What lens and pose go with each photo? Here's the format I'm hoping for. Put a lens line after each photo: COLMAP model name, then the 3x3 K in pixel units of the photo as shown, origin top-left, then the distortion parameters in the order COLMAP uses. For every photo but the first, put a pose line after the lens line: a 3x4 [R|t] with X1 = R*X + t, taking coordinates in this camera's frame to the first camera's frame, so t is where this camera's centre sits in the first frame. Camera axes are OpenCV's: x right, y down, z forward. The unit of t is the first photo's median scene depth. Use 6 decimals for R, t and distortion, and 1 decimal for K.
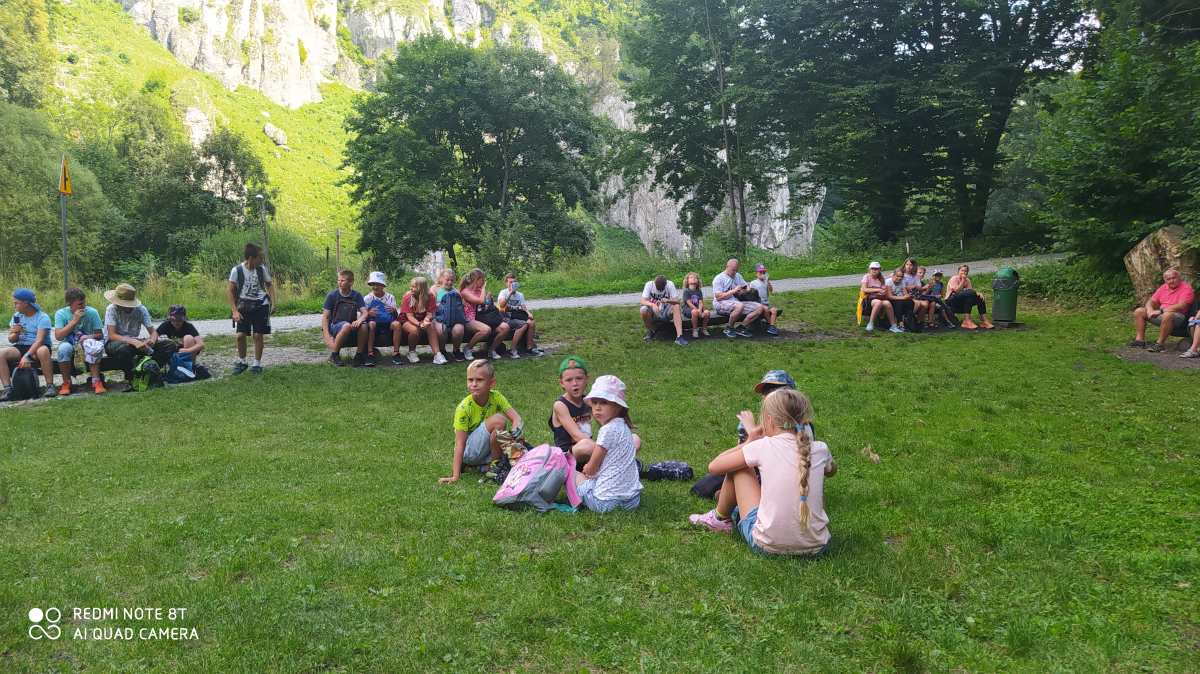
lens RADIAL K [[910.2, 0, 604.2], [0, 910.2, 345.0], [0, 0, 1]] dist [0.039931, -0.004170]
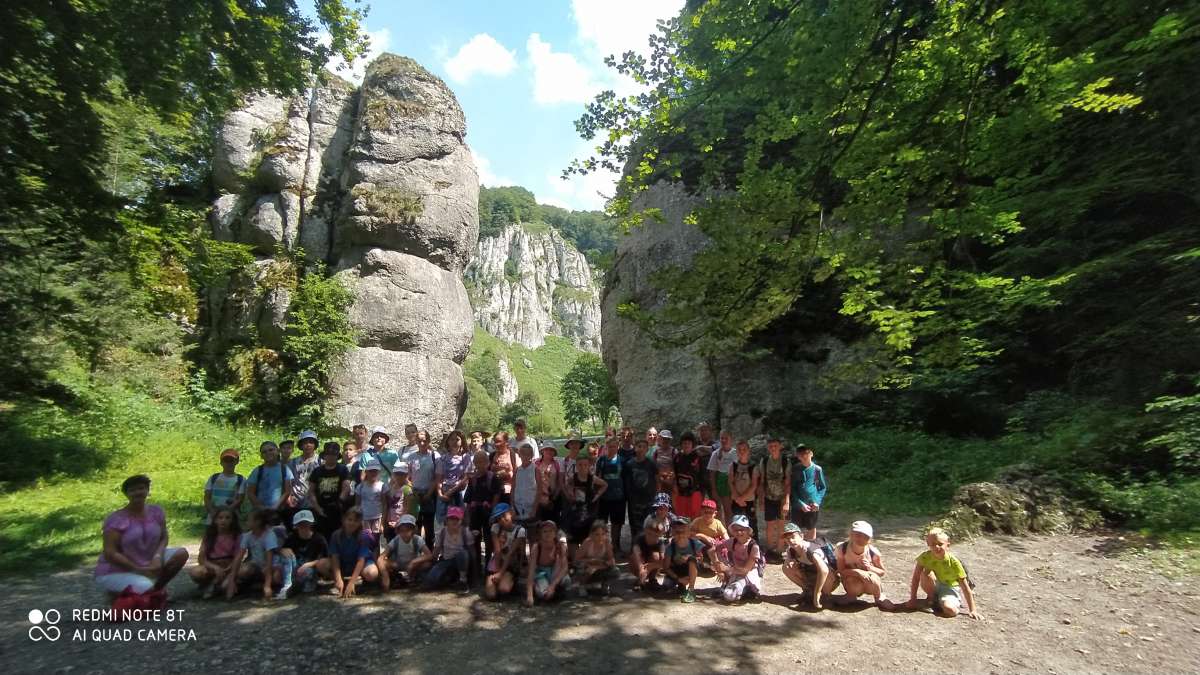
lens RADIAL K [[557.0, 0, 591.3], [0, 557.0, 332.0], [0, 0, 1]] dist [-0.032180, -0.000130]
pose [[0.979484, -0.053784, -0.194213, 0.077897], [0.009563, 0.975047, -0.221793, 0.010741], [0.201295, 0.215385, 0.955557, -0.325765]]
